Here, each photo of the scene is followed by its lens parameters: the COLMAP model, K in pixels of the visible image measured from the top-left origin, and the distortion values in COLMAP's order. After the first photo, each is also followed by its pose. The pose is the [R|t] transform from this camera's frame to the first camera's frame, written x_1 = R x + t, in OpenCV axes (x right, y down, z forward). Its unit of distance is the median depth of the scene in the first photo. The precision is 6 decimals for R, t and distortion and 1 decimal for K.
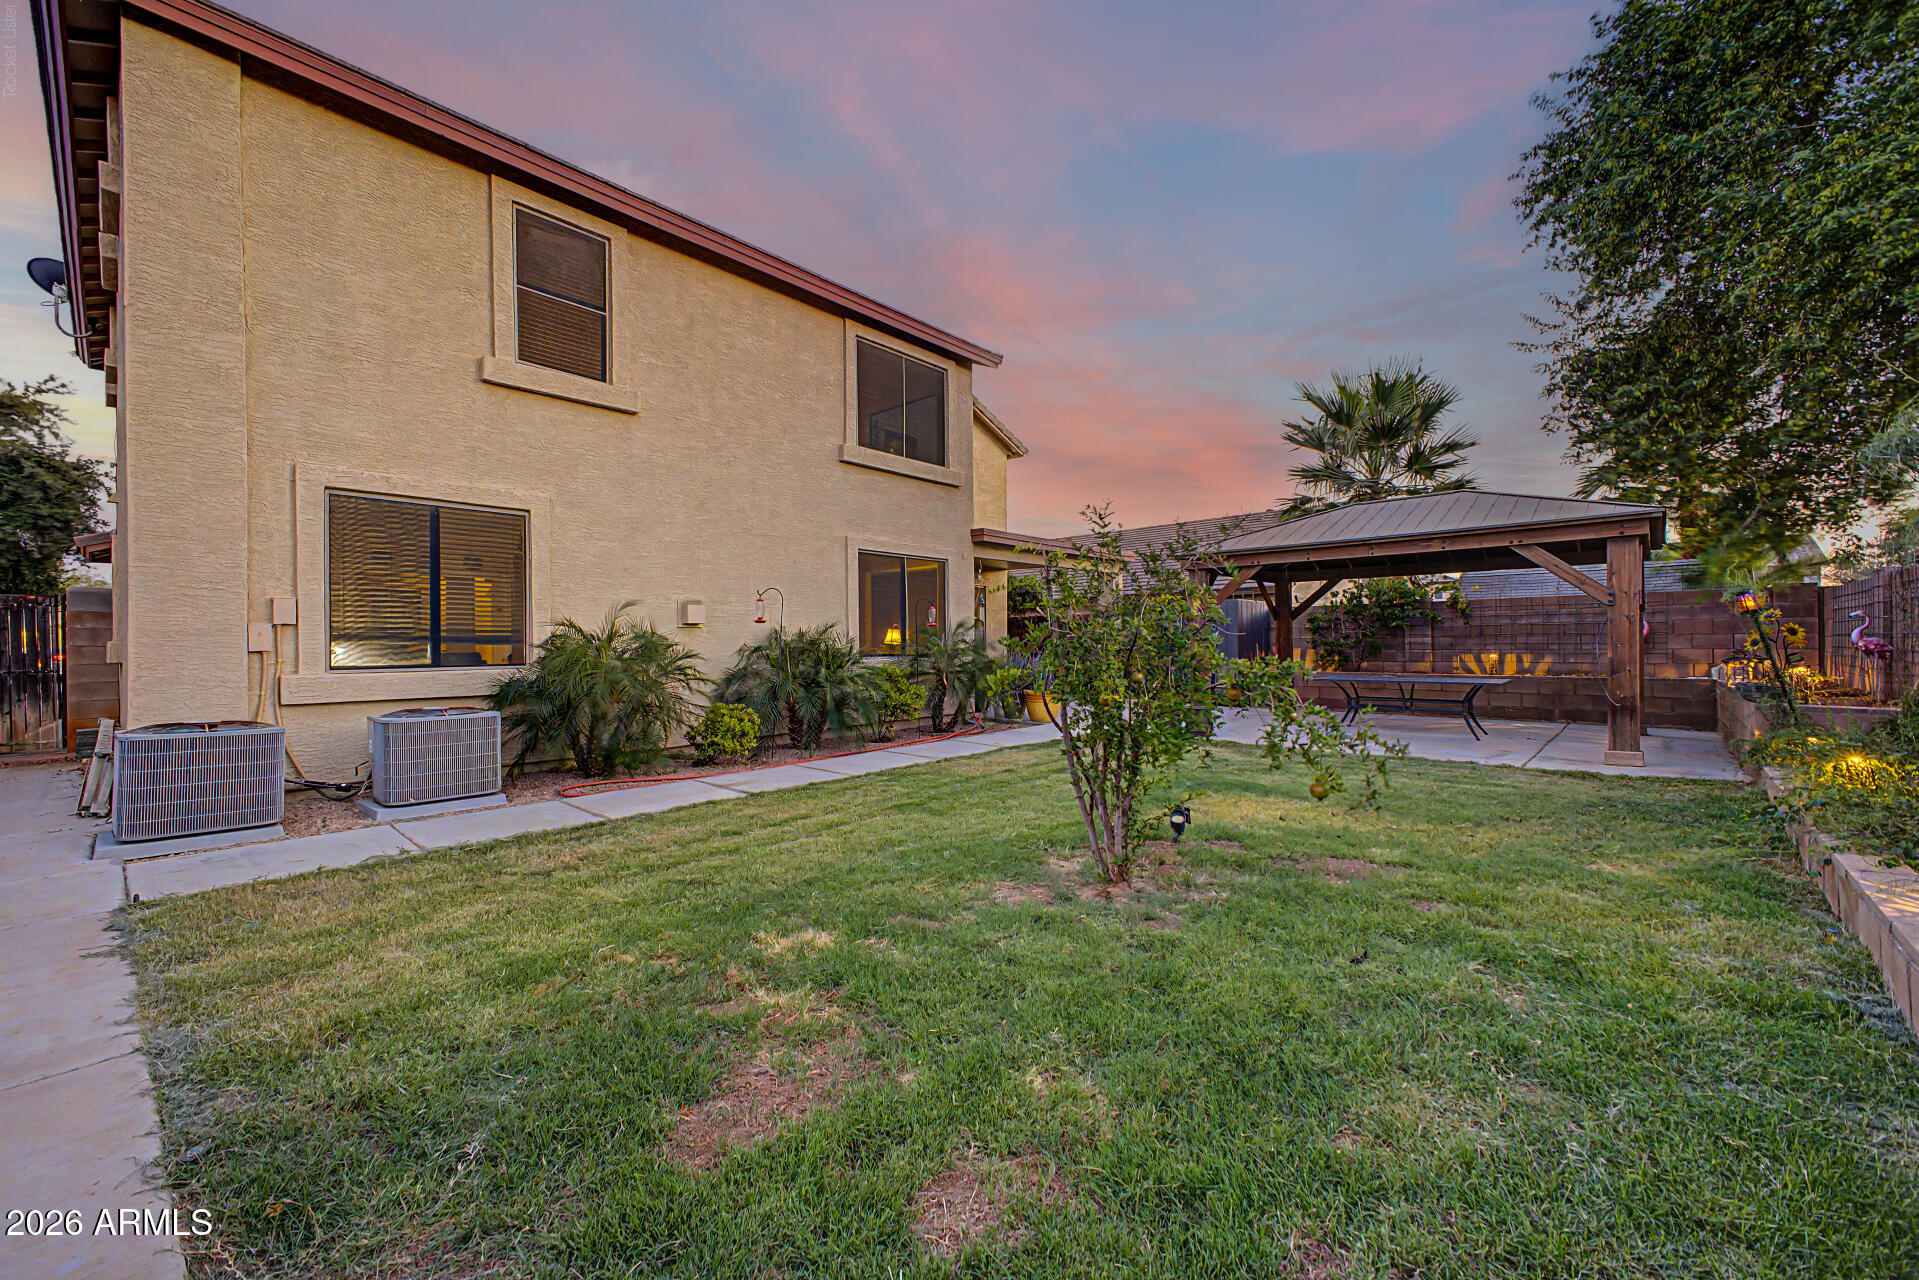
lens RADIAL K [[753.3, 0, 963.0], [0, 753.3, 659.0], [0, 0, 1]] dist [0.010189, -0.002778]
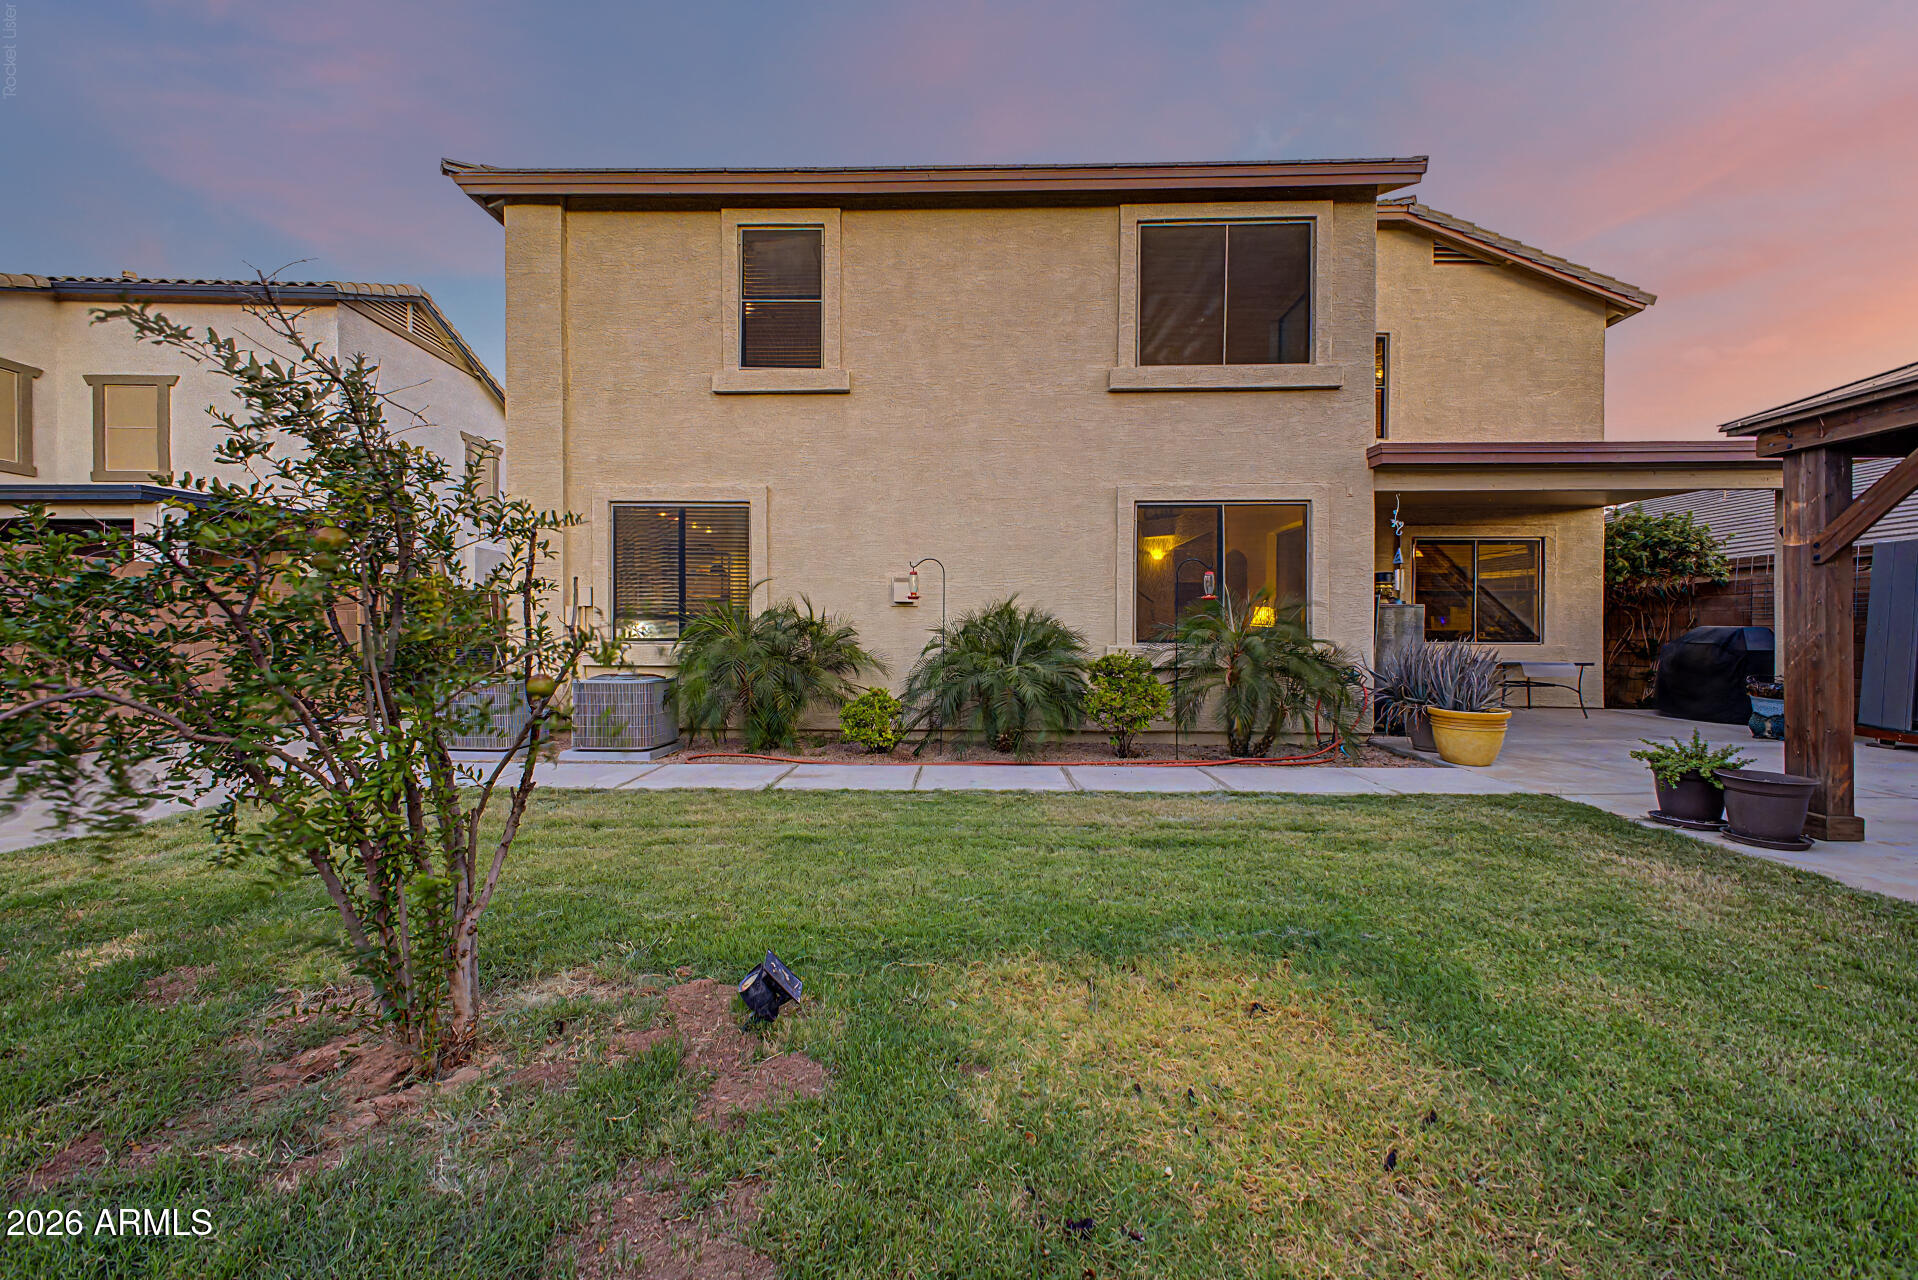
lens RADIAL K [[752.9, 0, 956.3], [0, 752.9, 642.6], [0, 0, 1]] dist [0.010189, -0.002778]
pose [[0.646275, 0.026411, -0.762648, 0.363422], [-0.023710, 0.999613, 0.014525, -0.010279], [0.762737, 0.008695, 0.646651, 0.402248]]
